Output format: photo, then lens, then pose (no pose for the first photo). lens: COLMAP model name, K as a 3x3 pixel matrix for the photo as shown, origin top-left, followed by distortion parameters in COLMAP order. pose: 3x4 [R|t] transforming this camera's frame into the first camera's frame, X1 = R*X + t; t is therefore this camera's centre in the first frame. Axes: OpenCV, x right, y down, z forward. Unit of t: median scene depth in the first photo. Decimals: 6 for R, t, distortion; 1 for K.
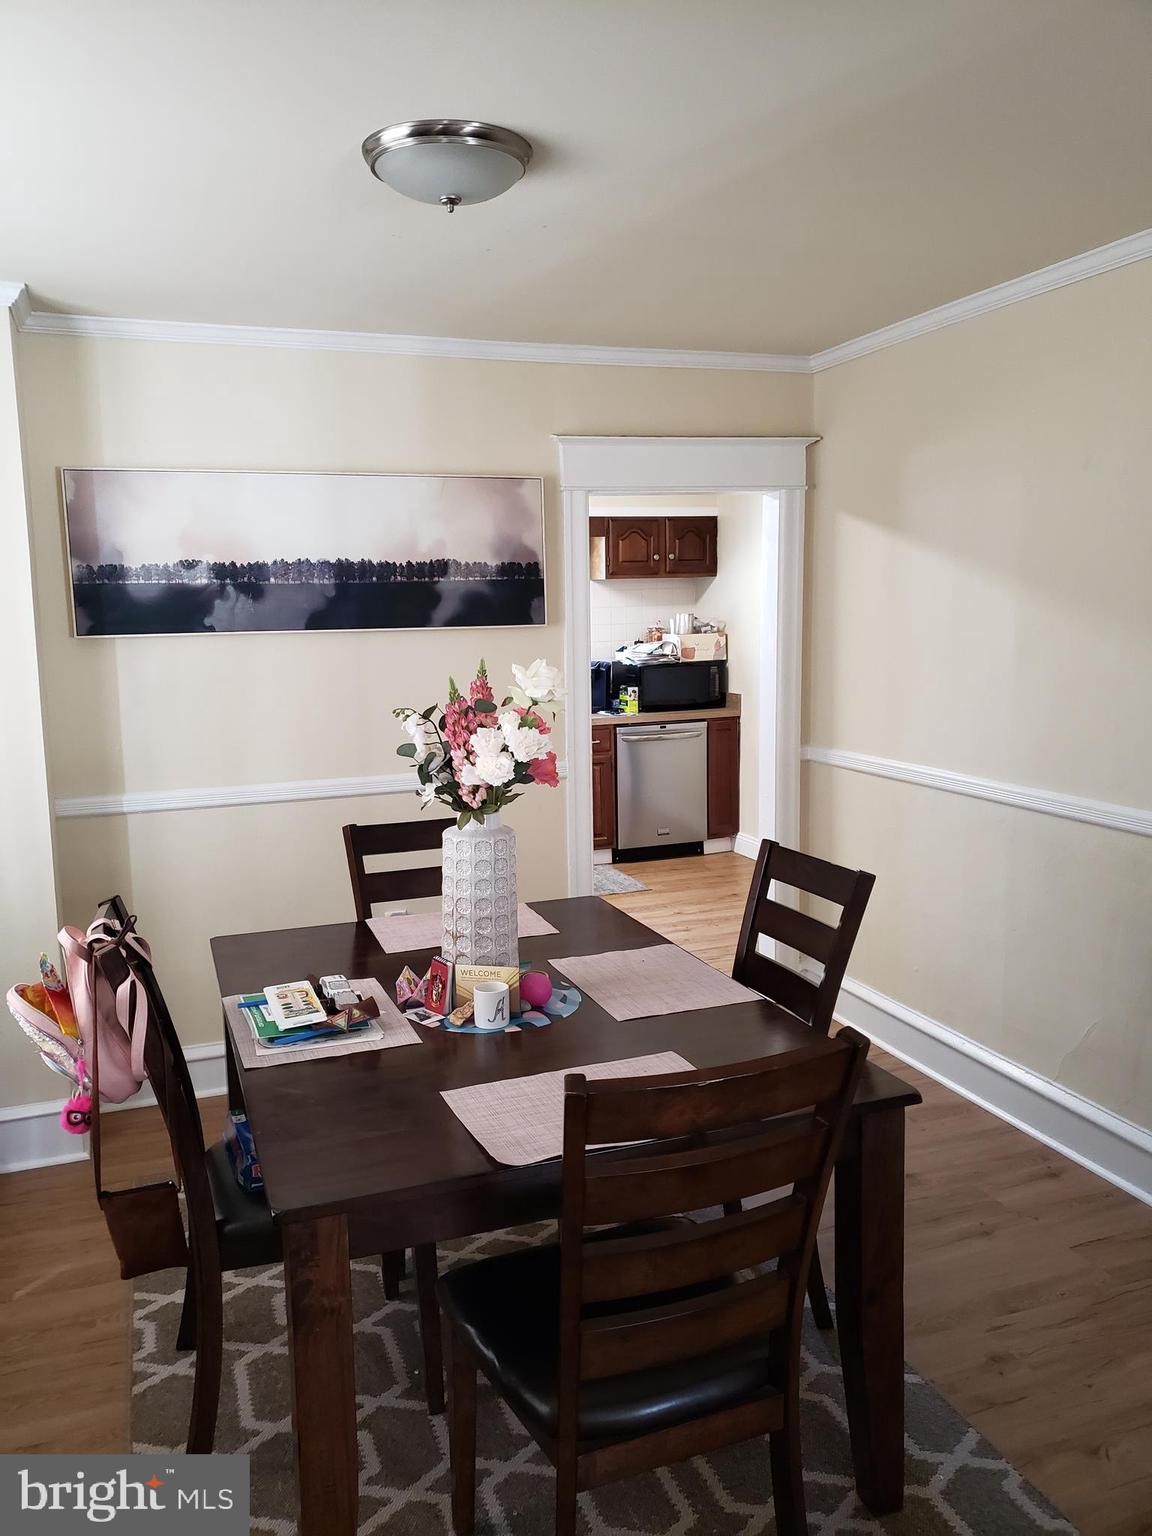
lens RADIAL K [[1197.5, 0, 576.0], [0, 1197.5, 768.0], [0, 0, 1]] dist [0.133953, -0.149873]
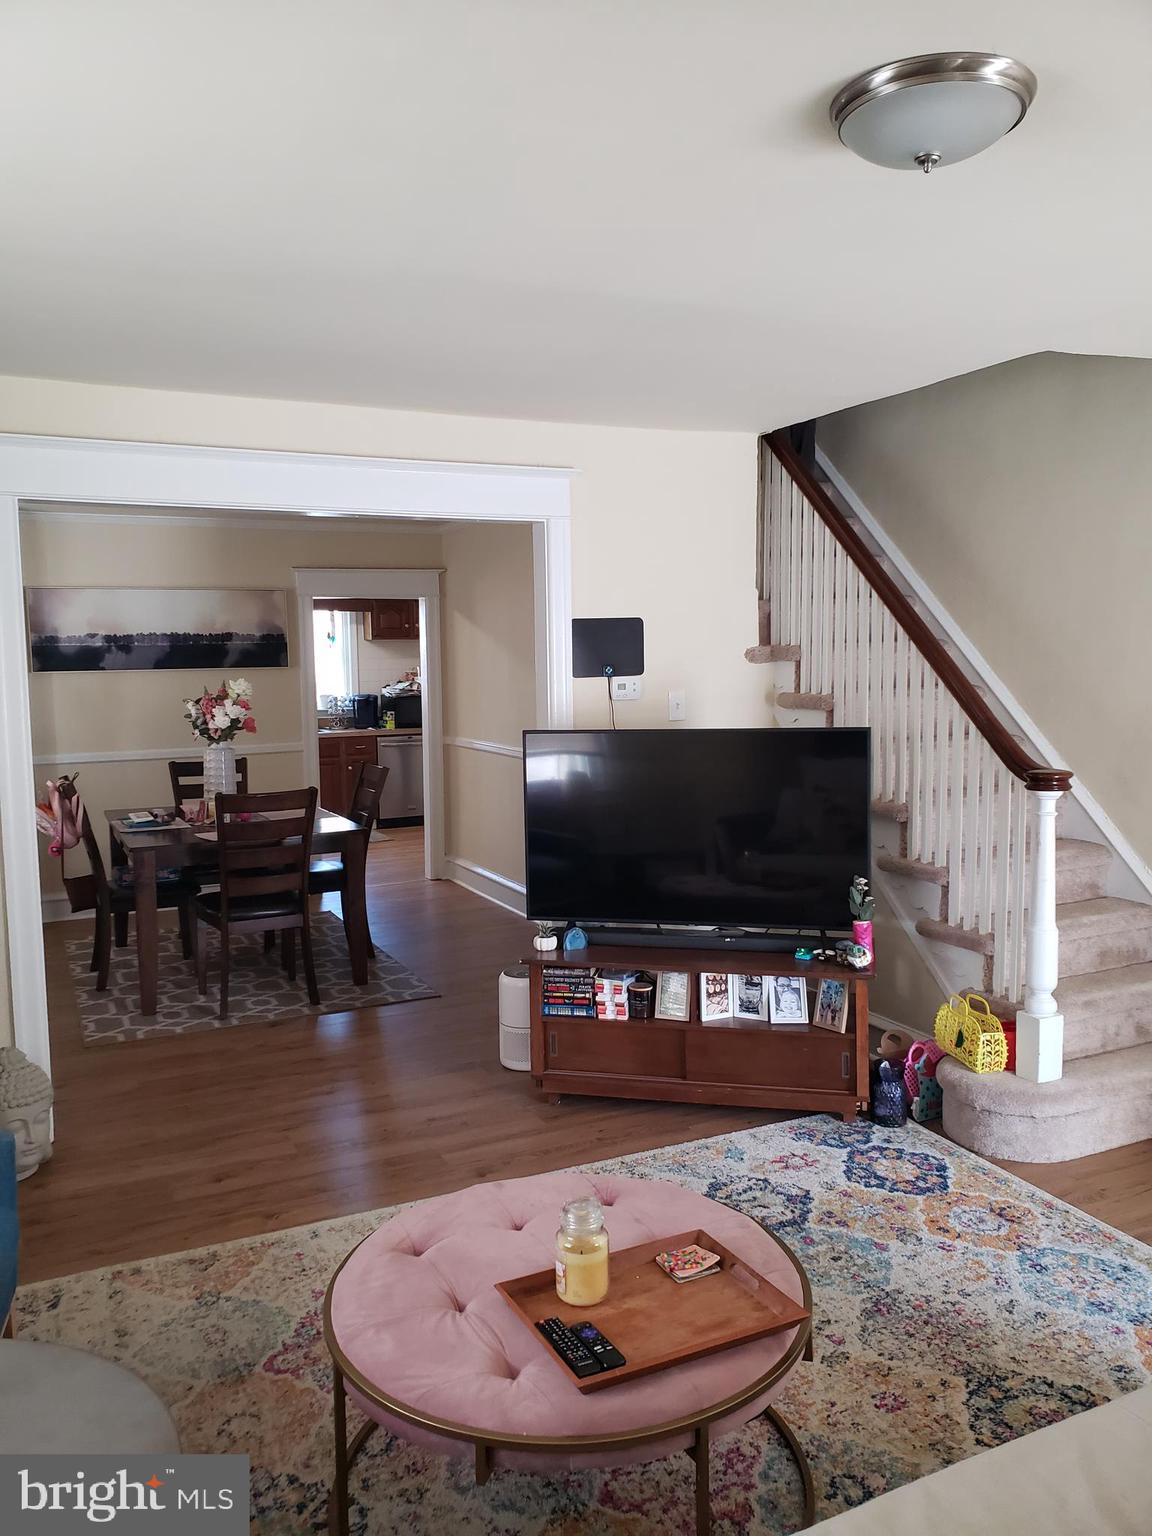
lens RADIAL K [[1171.5, 0, 576.0], [0, 1171.5, 768.0], [0, 0, 1]] dist [0.008228, 0.000739]
pose [[0.994703, -0.003152, 0.102744, 0.258799], [0.007157, 0.999228, -0.038636, 0.122626], [-0.102543, 0.039167, 0.993957, -0.939815]]
